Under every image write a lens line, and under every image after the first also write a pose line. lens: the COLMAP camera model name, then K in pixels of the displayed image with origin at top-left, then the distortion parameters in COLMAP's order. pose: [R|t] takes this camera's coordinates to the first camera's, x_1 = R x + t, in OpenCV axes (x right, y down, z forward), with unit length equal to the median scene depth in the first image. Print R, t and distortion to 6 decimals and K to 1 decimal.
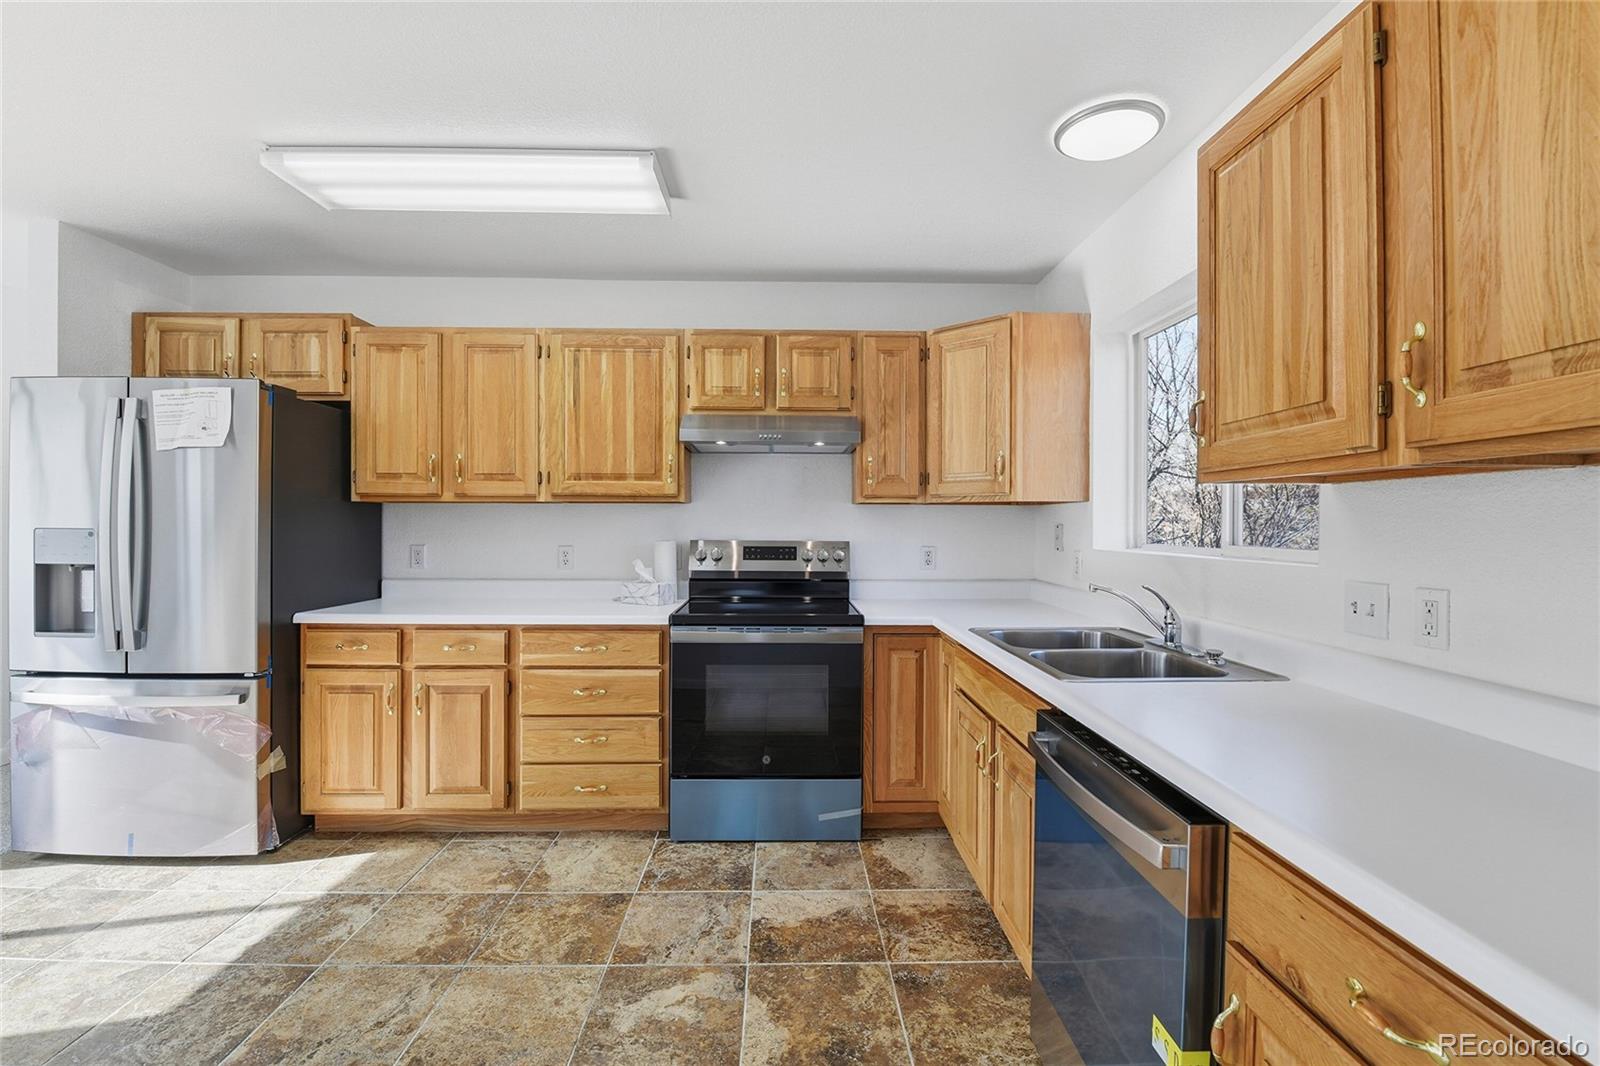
lens RADIAL K [[704.4, 0, 792.3], [0, 704.4, 527.0], [0, 0, 1]] dist [-0.004158, -0.008817]
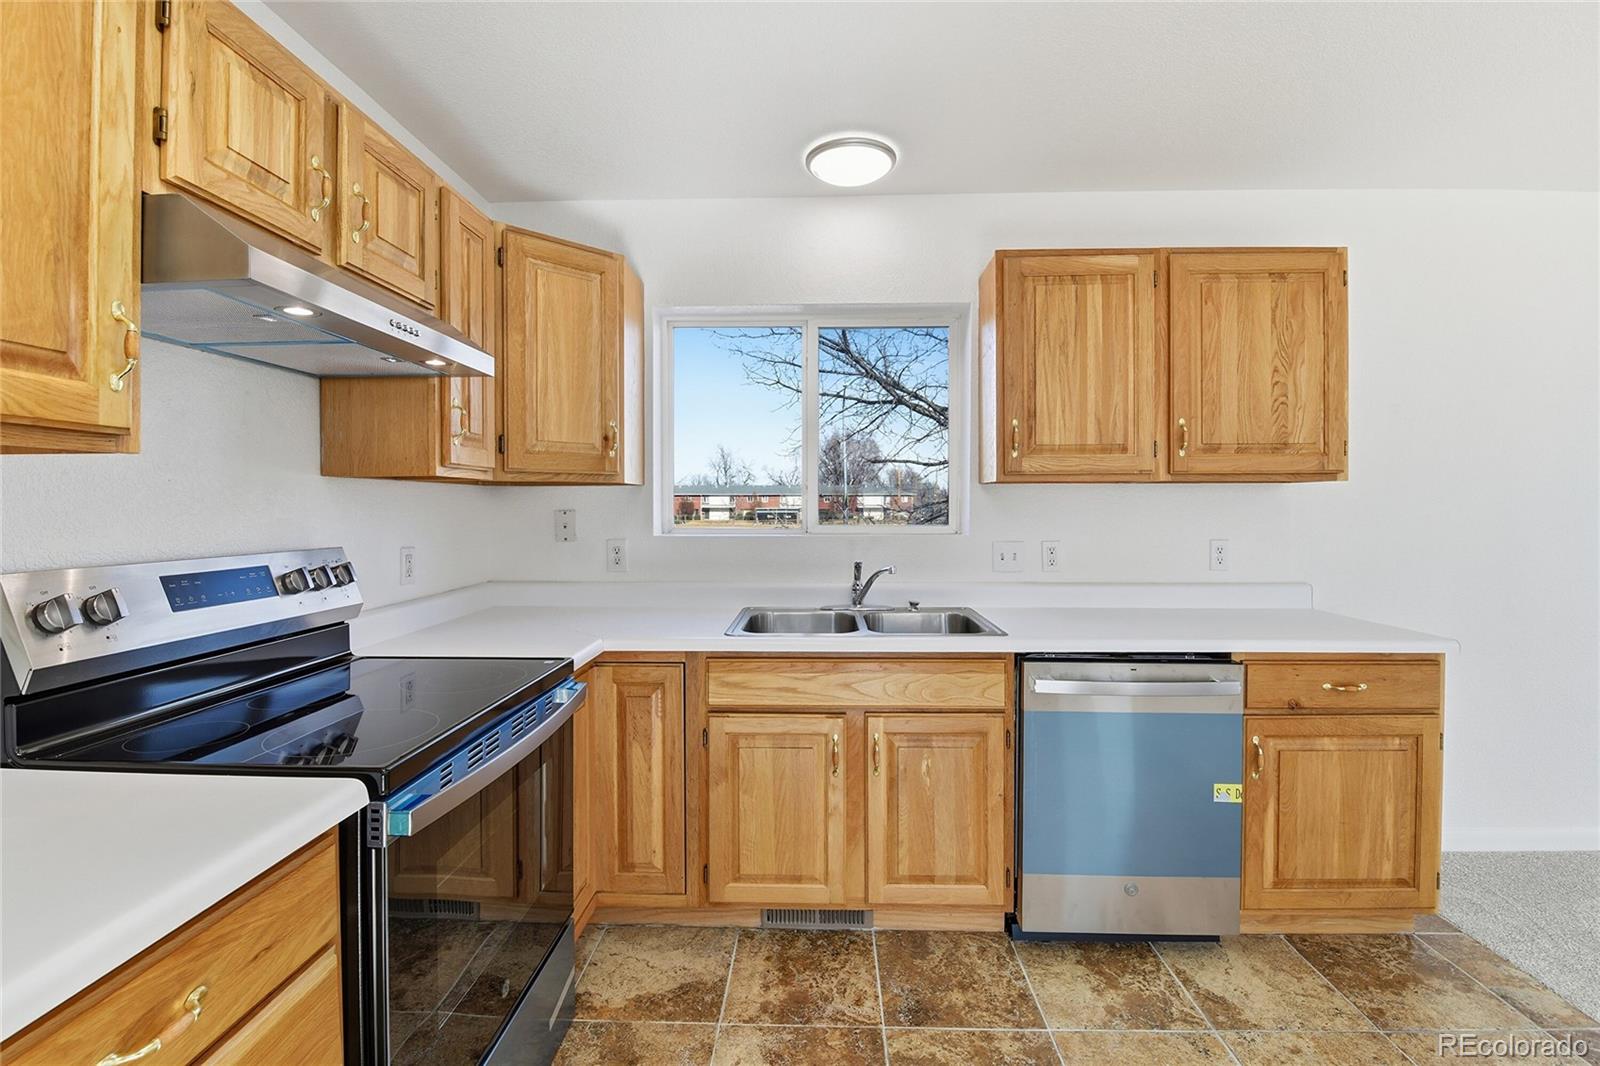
lens RADIAL K [[704.4, 0, 800.9], [0, 704.4, 510.6], [0, 0, 1]] dist [-0.004158, -0.008817]
pose [[0.056784, -0.012102, 0.998313, -0.537484], [0.007886, 0.999901, 0.011673, -0.012969], [-0.998355, 0.007210, 0.056874, 0.791317]]
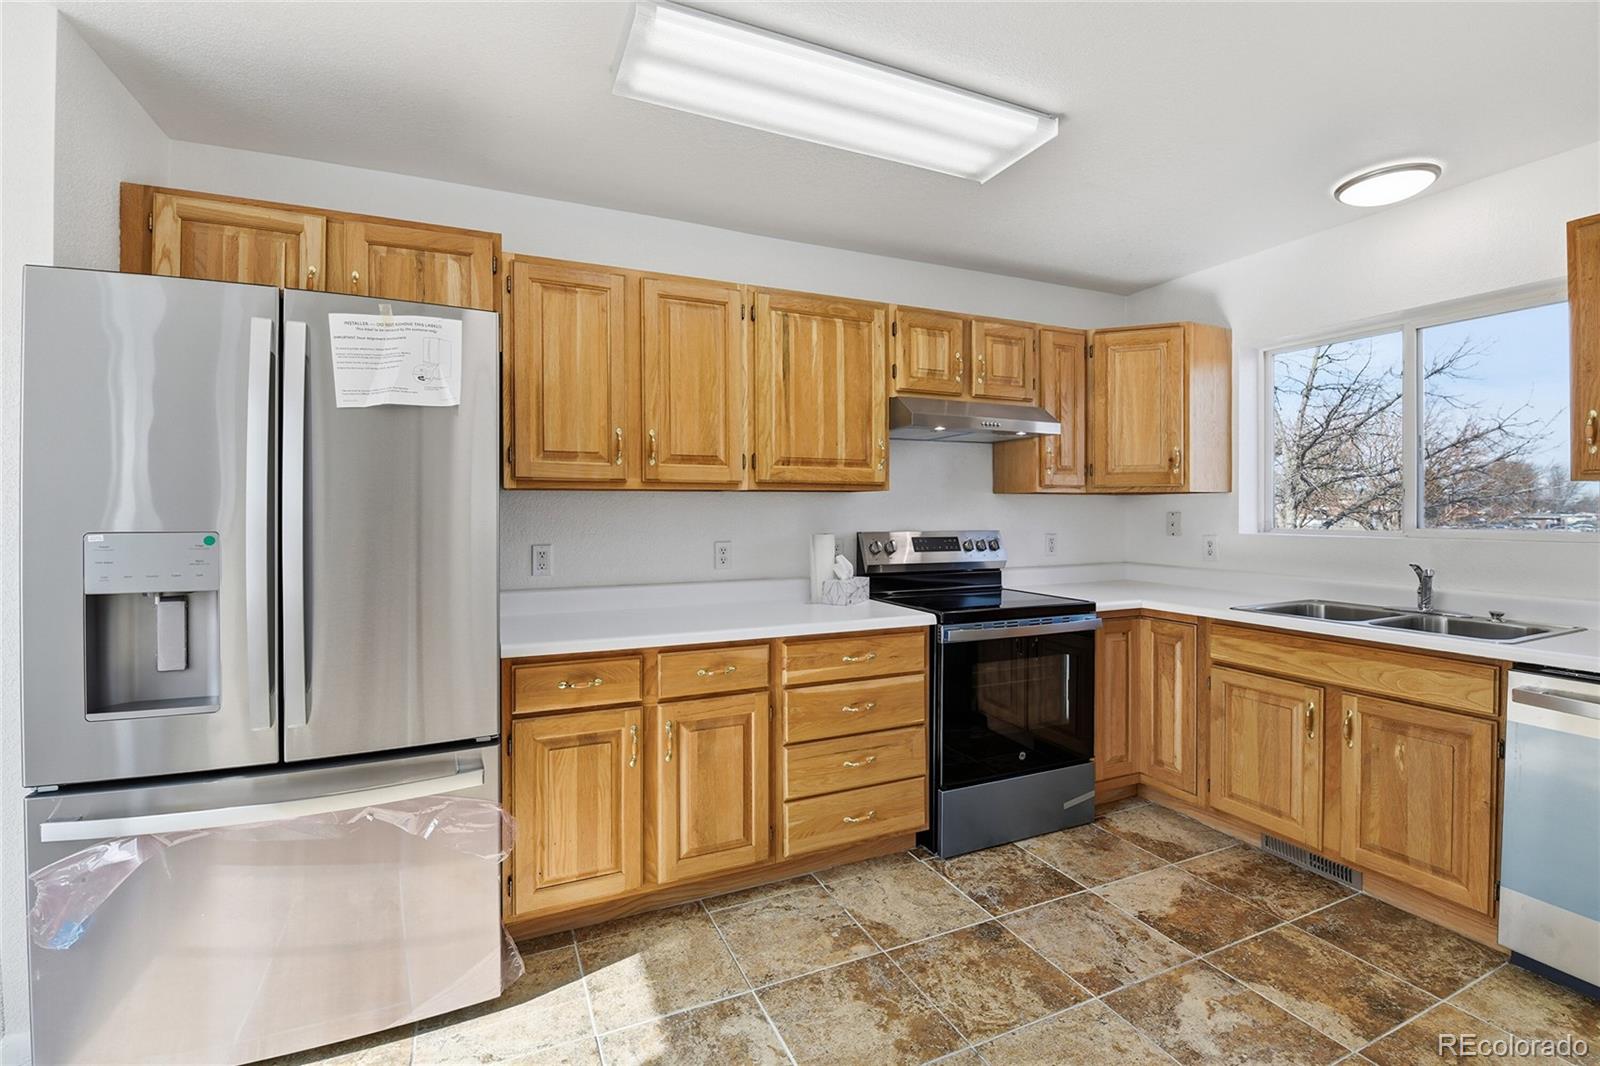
lens RADIAL K [[704.4, 0, 795.2], [0, 704.4, 512.2], [0, 0, 1]] dist [-0.004158, -0.008817]
pose [[0.922479, -0.007327, 0.385978, -0.730940], [0.007814, 0.999969, 0.000308, -0.010440], [-0.385969, 0.002732, 0.922508, 0.229433]]
